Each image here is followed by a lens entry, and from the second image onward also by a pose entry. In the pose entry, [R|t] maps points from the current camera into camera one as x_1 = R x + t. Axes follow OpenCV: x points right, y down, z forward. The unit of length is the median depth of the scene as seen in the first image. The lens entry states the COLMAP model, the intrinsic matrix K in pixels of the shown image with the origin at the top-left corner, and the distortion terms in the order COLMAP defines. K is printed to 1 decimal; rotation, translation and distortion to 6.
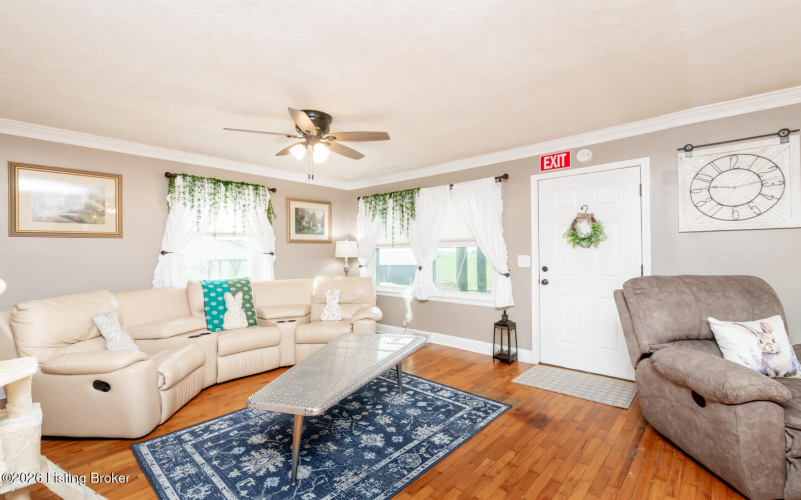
lens RADIAL K [[352.4, 0, 406.5], [0, 352.4, 251.3], [0, 0, 1]] dist [0.006992, 0.001040]
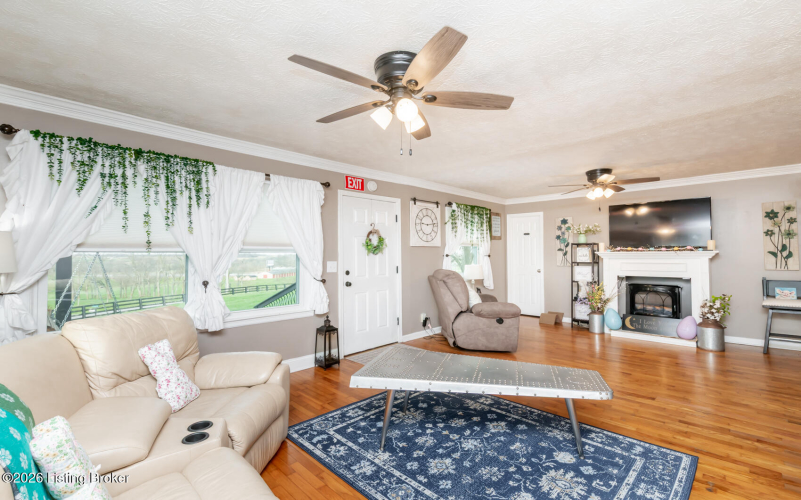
lens RADIAL K [[352.4, 0, 402.9], [0, 352.4, 247.5], [0, 0, 1]] dist [0.006992, 0.001040]
pose [[0.039621, 0.024474, 0.998915, -0.836271], [-0.001307, 0.999700, -0.024441, -0.005331], [-0.999214, -0.000338, 0.039642, 0.843883]]
